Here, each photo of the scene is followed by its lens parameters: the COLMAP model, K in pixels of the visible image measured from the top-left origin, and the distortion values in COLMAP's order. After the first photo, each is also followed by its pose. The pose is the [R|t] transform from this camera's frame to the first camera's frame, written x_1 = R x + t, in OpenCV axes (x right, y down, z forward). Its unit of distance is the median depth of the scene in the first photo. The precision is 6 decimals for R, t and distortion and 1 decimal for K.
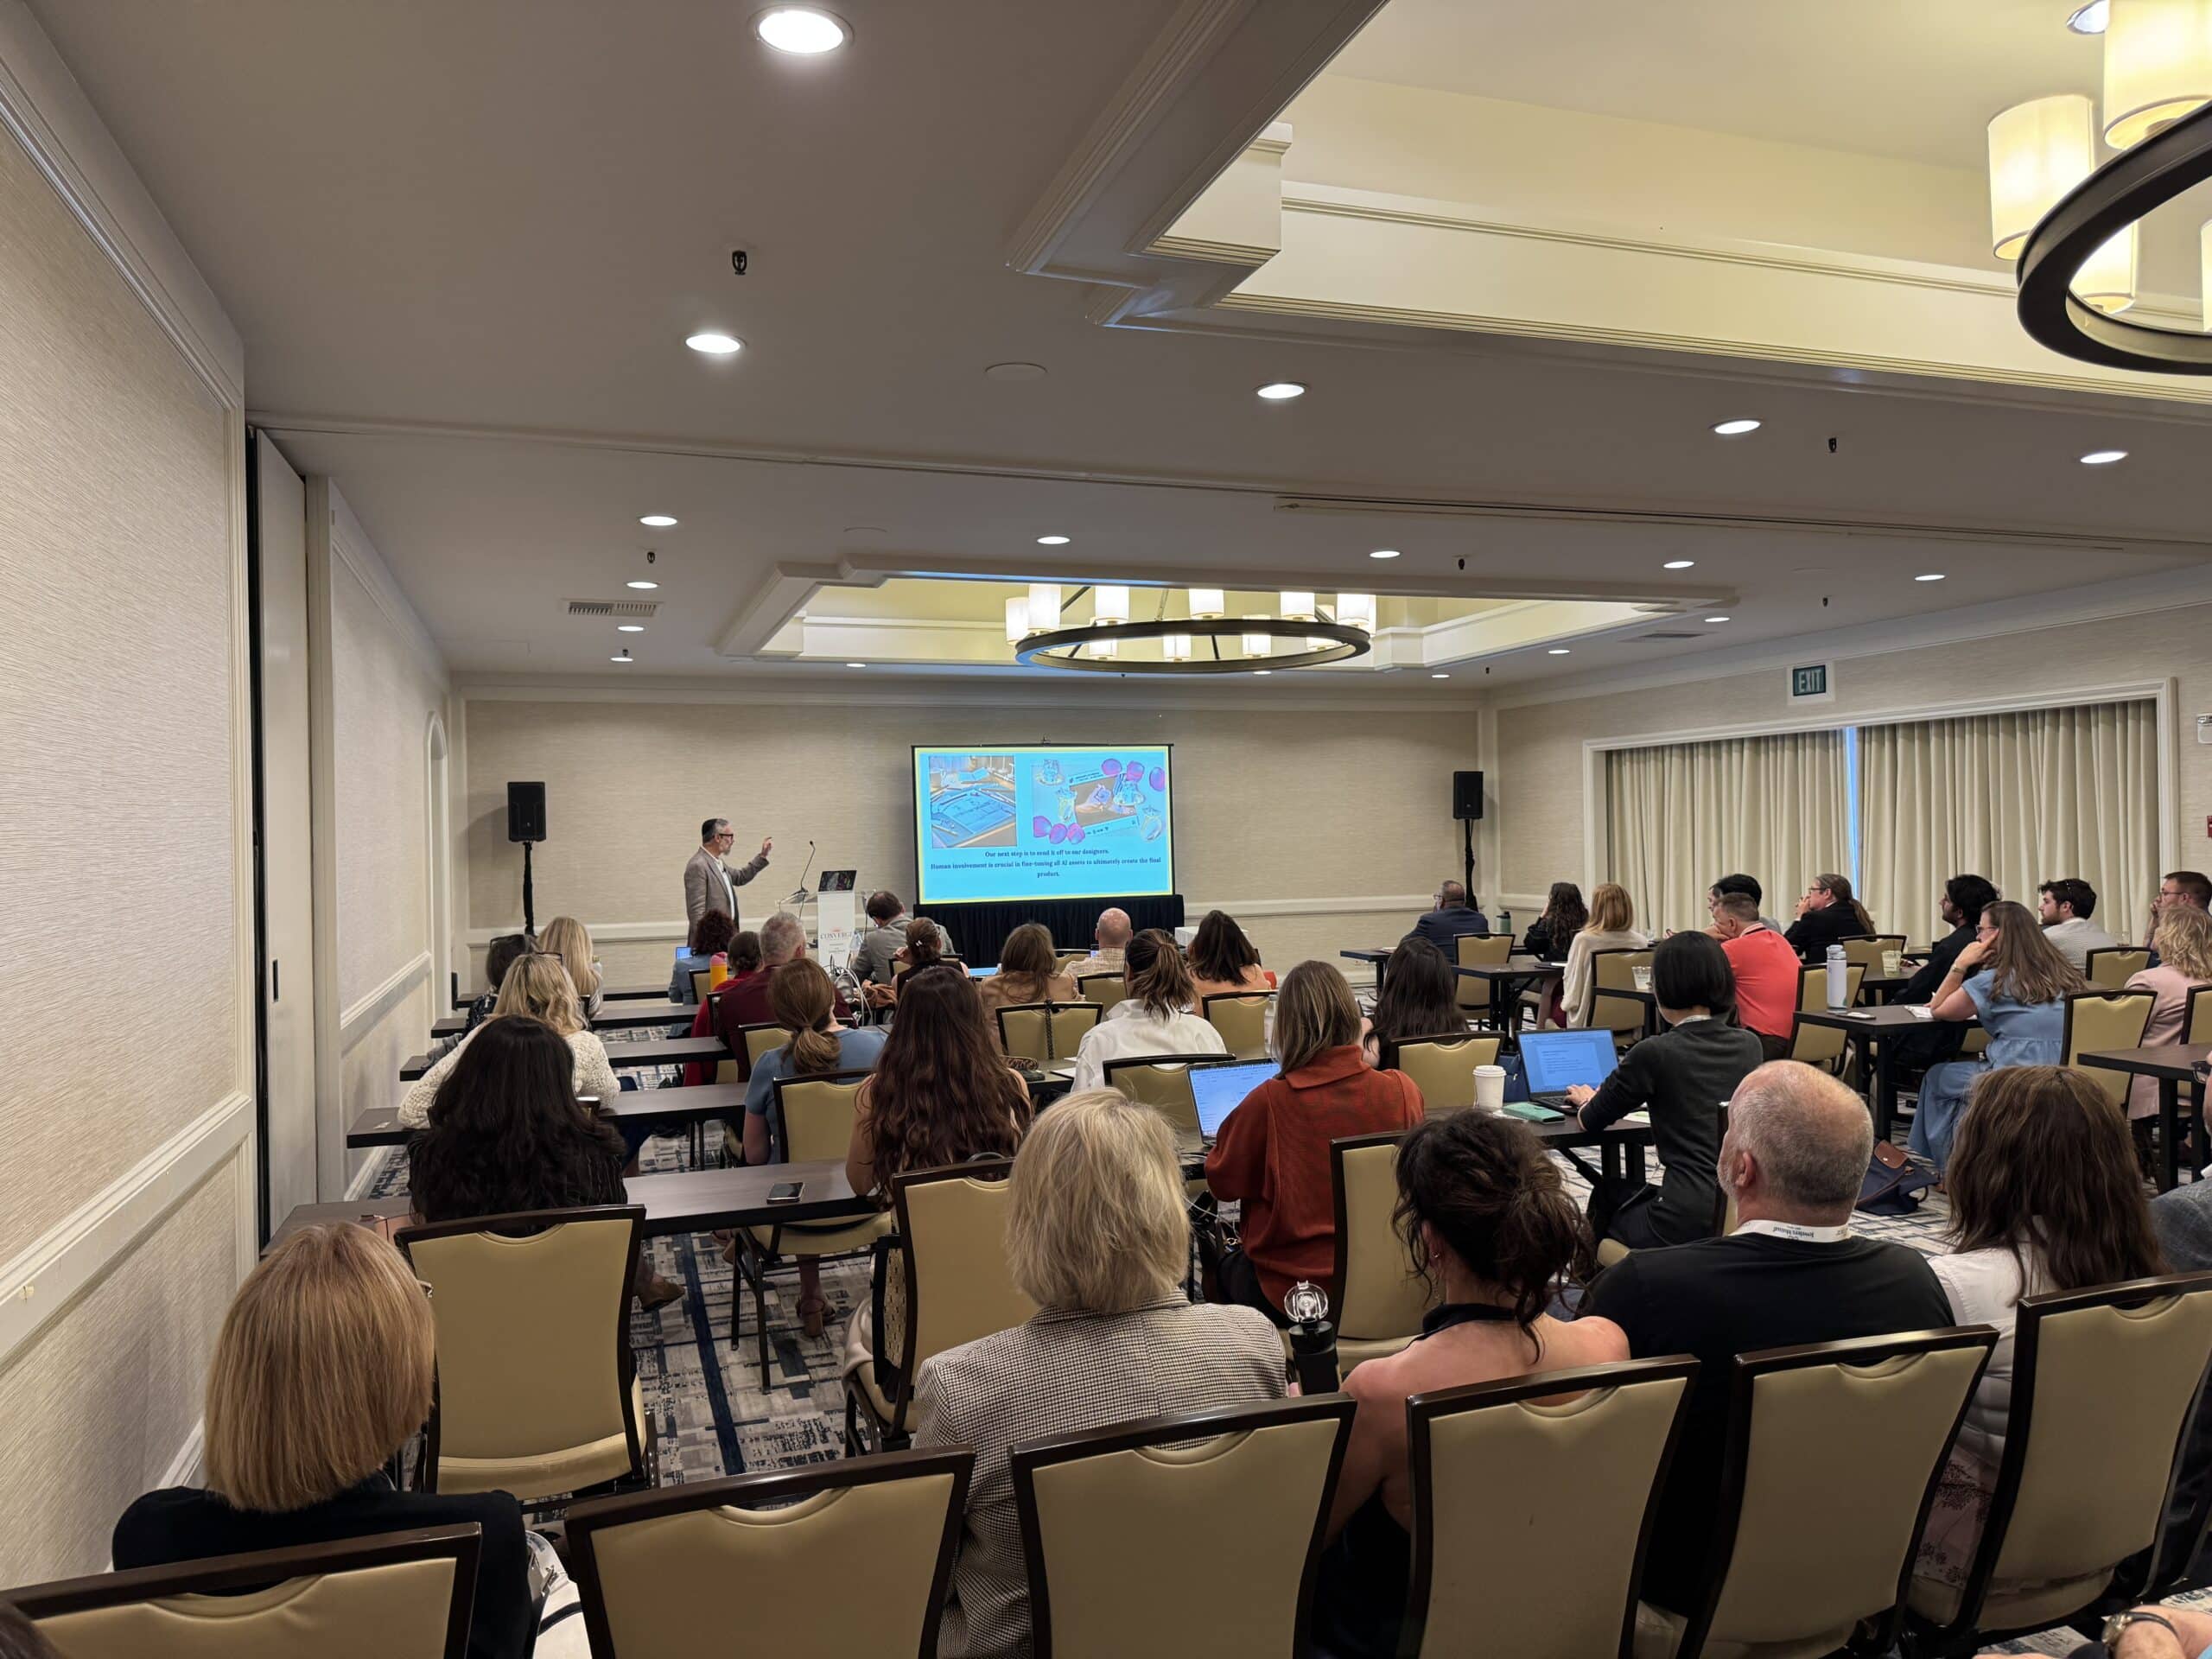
lens RADIAL K [[1547.7, 0, 1106.0], [0, 1547.7, 829.5], [0, 0, 1]] dist [0.123009, 0.000214]
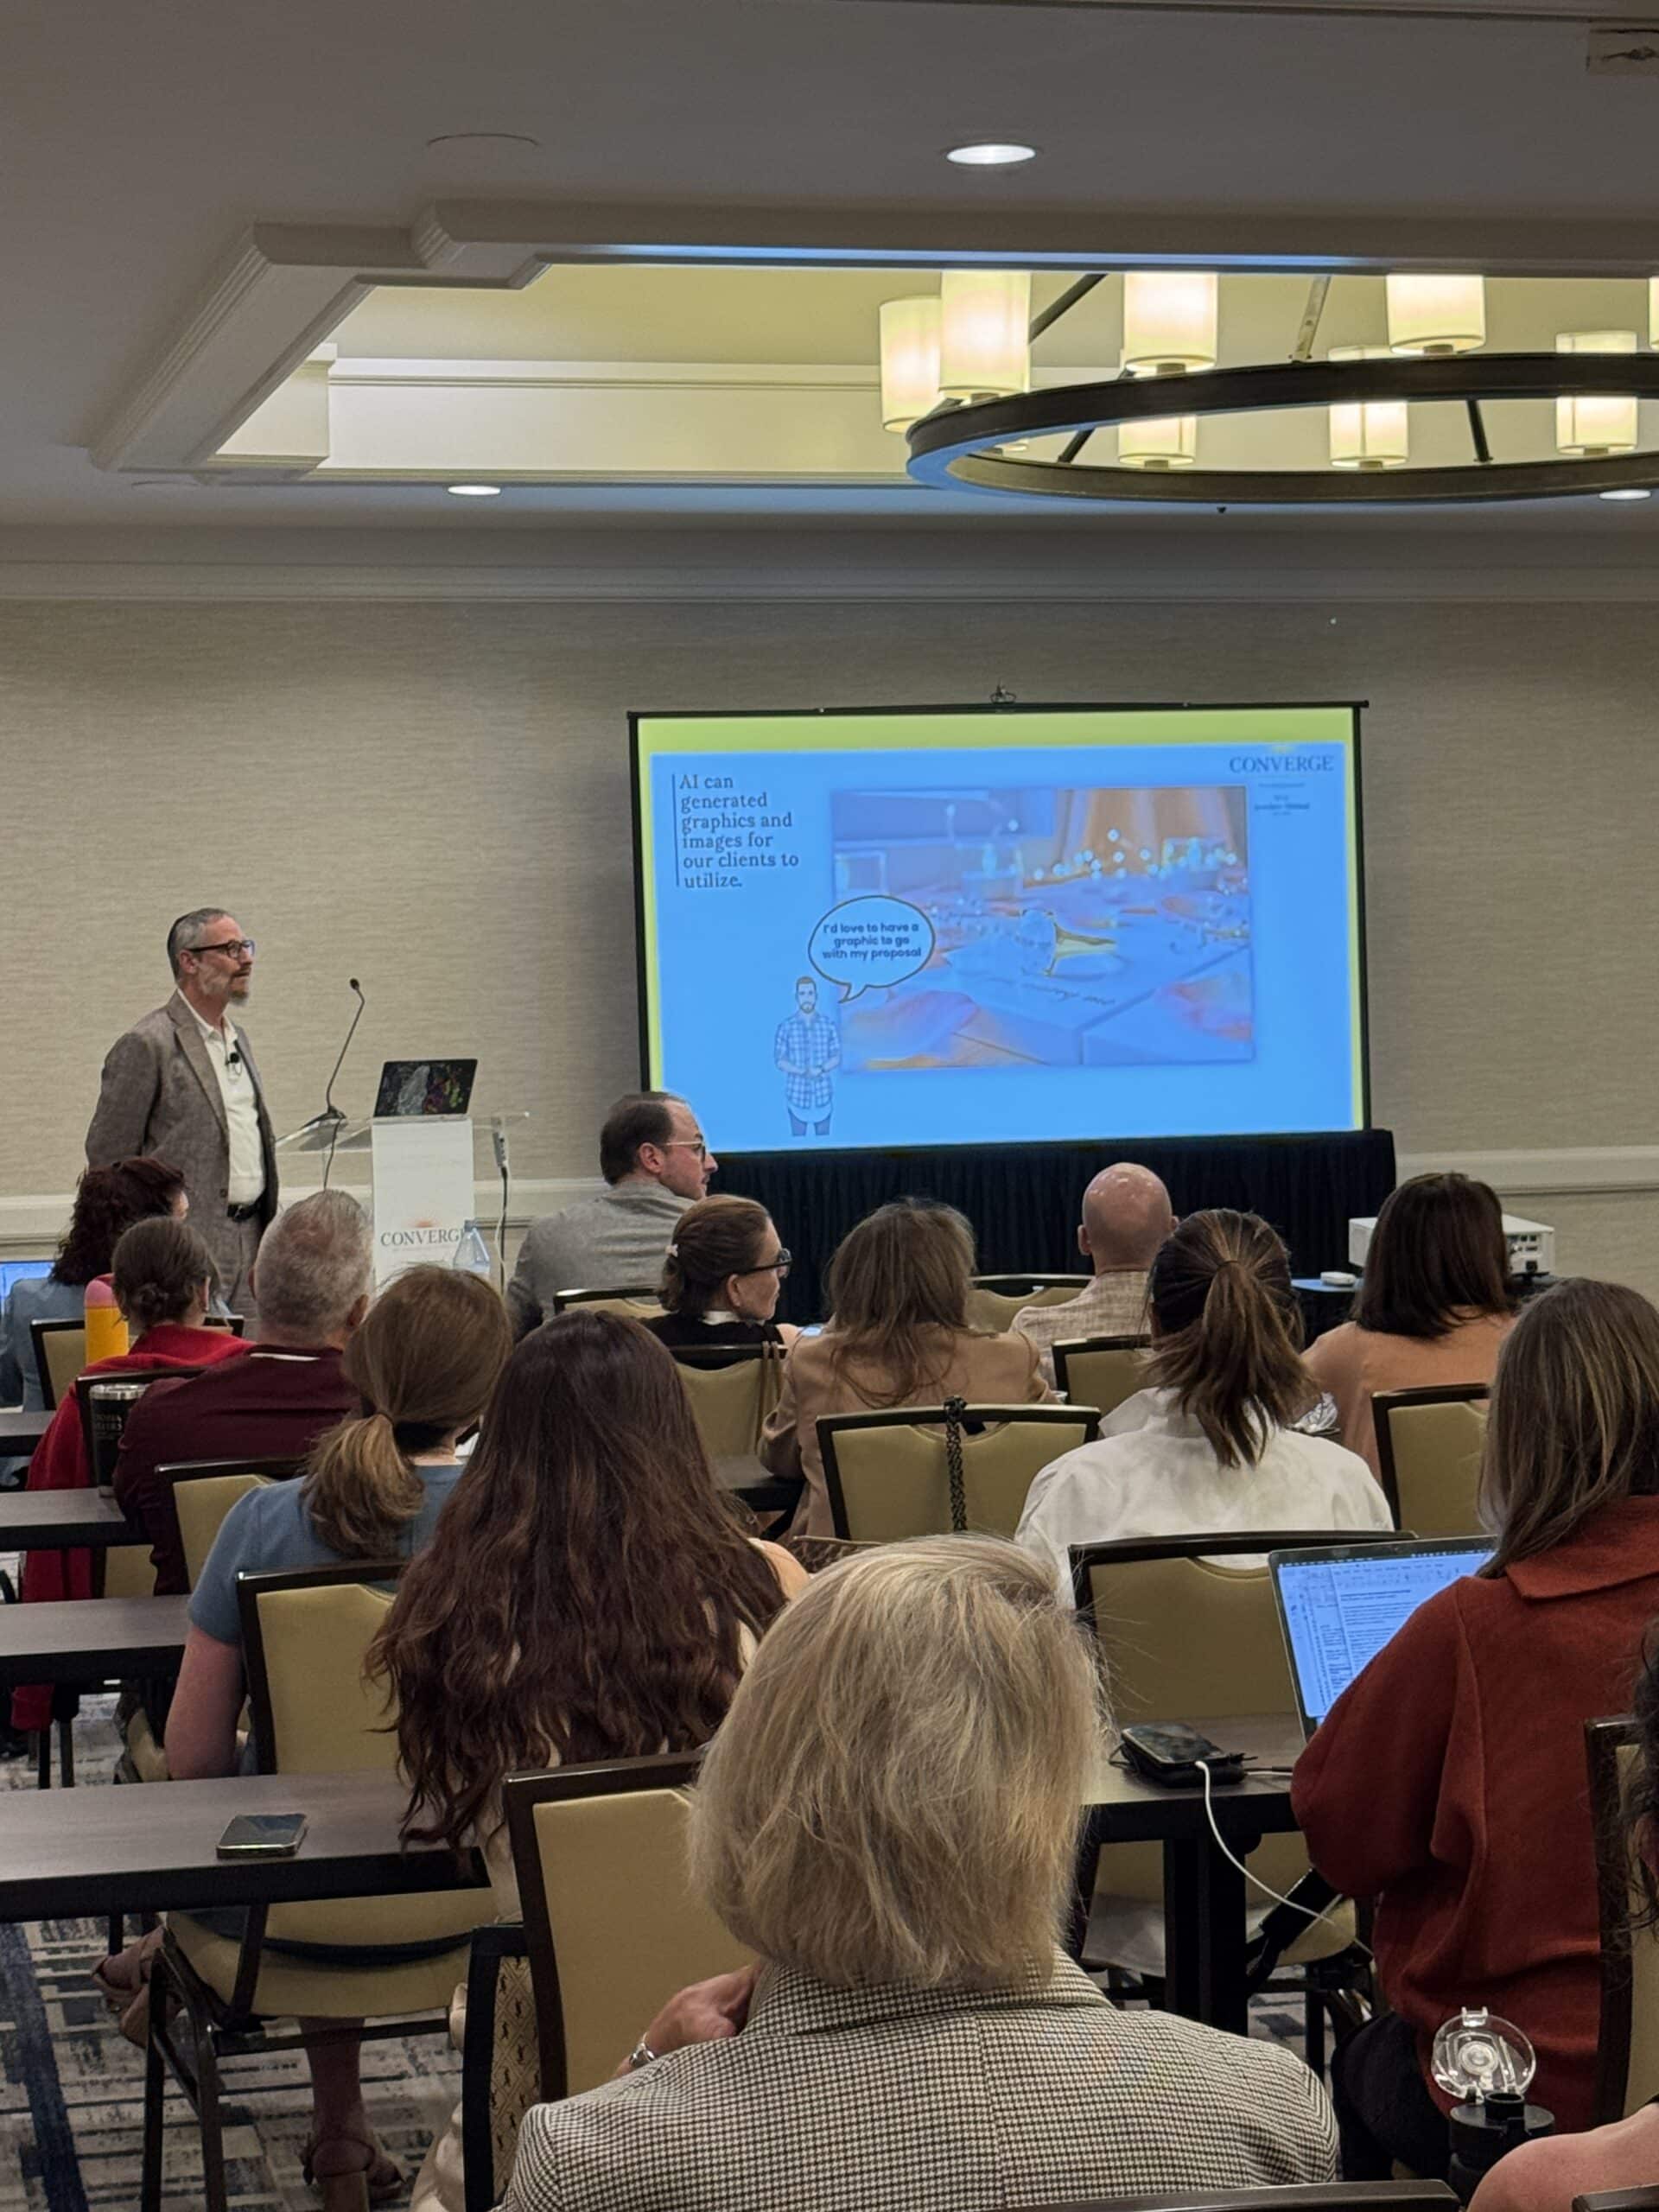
lens RADIAL K [[4614.3, 0, 829.5], [0, 4614.3, 1106.0], [0, 0, 1]] dist [0.057149, 1.530834]
pose [[0.995954, 0.002392, -0.089831, 0.026951], [0.000758, 0.999386, 0.035019, -0.000721], [0.089860, -0.034945, 0.995341, -0.097920]]
